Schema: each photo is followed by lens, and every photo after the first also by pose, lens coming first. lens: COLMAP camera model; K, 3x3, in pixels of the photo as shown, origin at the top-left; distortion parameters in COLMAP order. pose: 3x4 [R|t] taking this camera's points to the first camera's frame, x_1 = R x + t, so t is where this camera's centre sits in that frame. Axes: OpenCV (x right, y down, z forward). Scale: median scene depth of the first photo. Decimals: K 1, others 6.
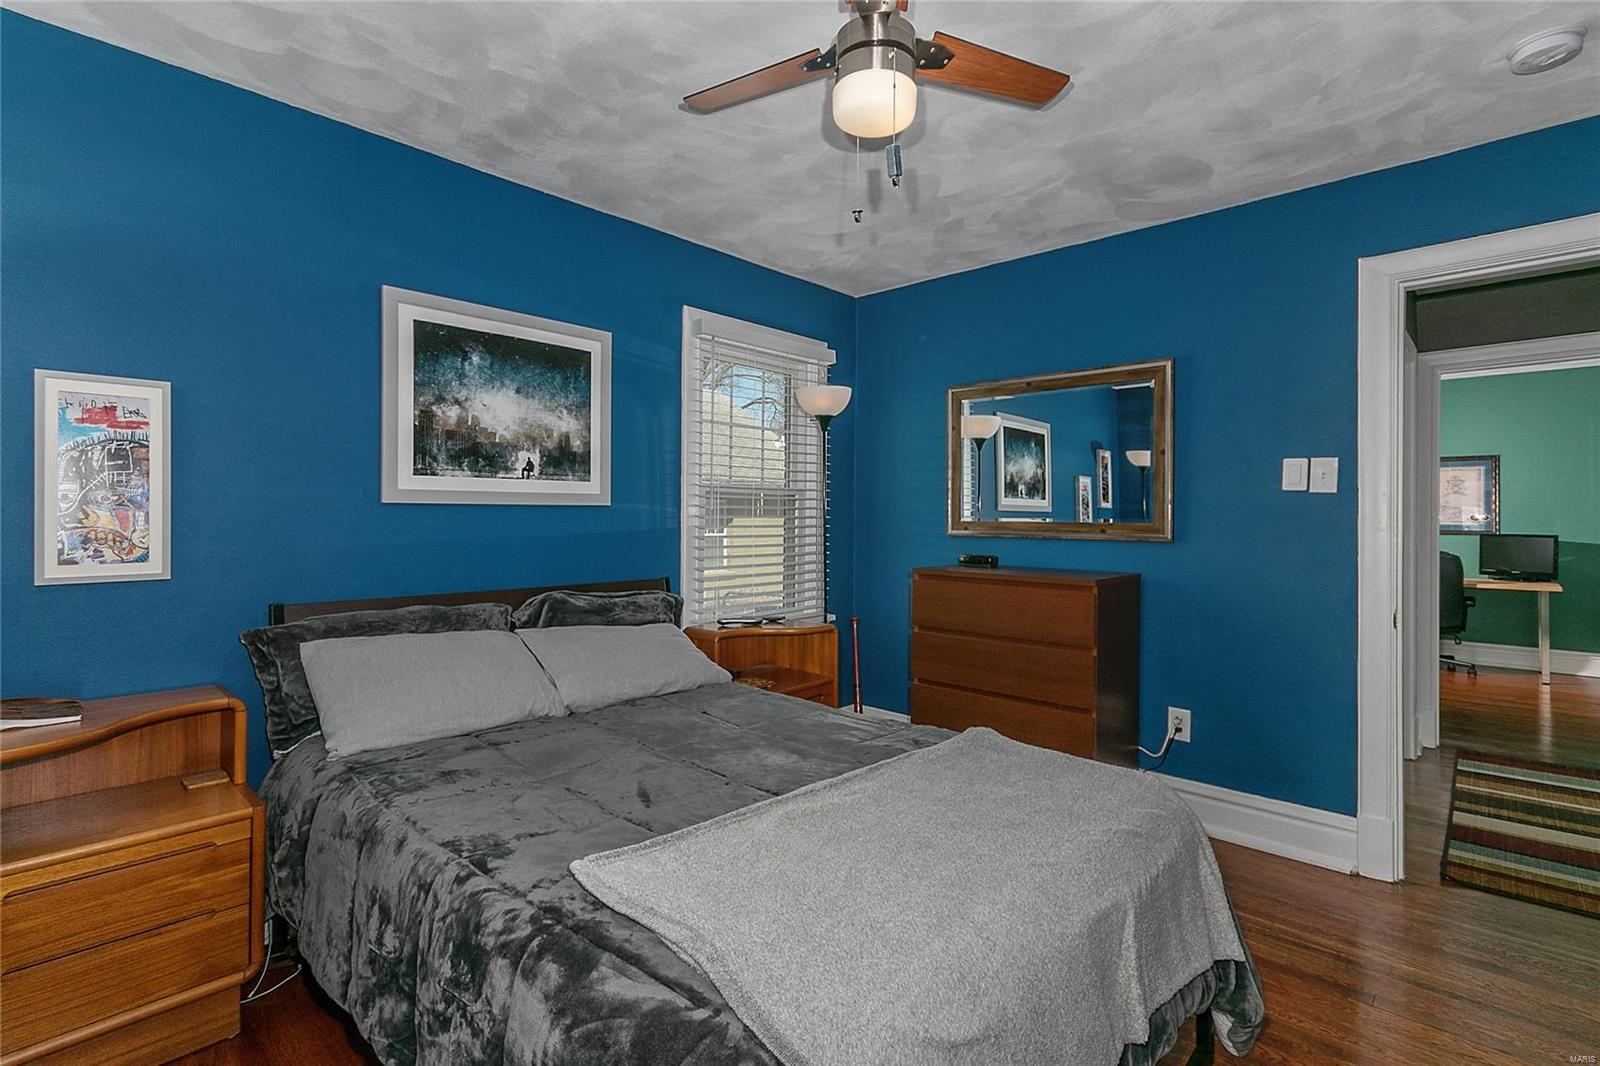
lens RADIAL K [[753.7, 0, 788.9], [0, 753.7, 508.7], [0, 0, 1]] dist [-0.001551, -0.000099]
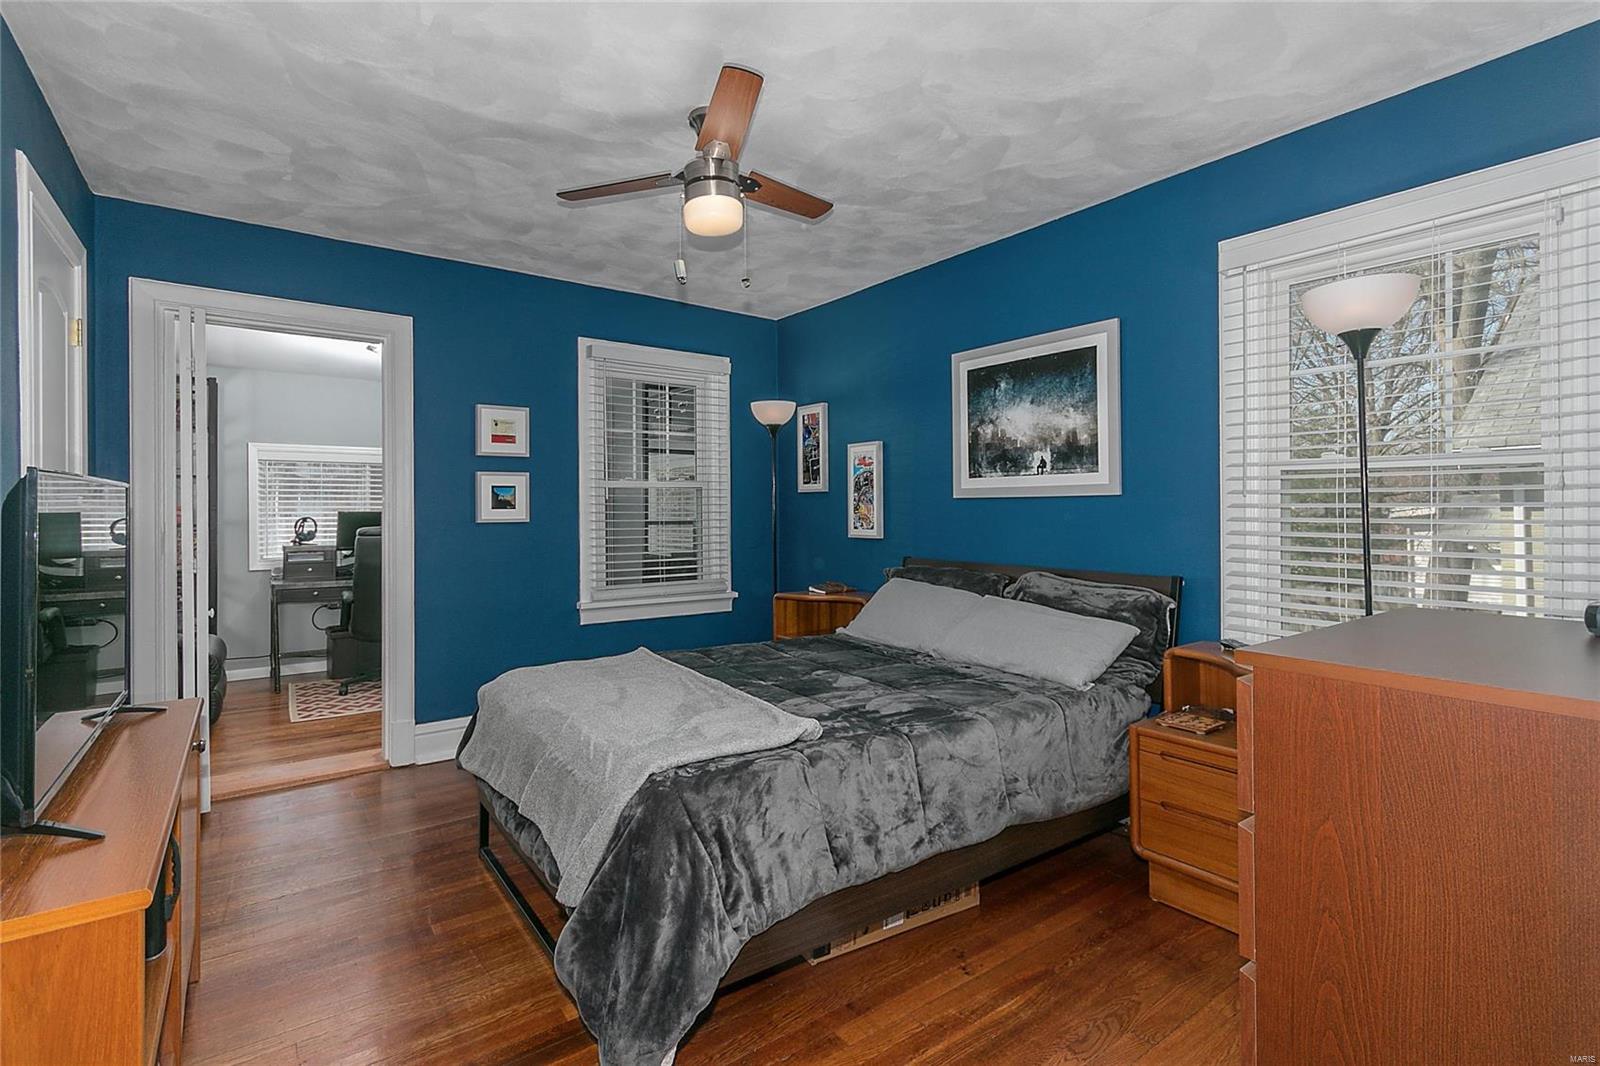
lens RADIAL K [[753.7, 0, 788.9], [0, 753.7, 508.7], [0, 0, 1]] dist [-0.001551, -0.000099]
pose [[-0.189205, -0.003549, -0.981931, 0.883165], [0.009315, 0.999942, -0.005408, 0.016260], [0.981893, -0.010170, -0.189161, 0.841264]]
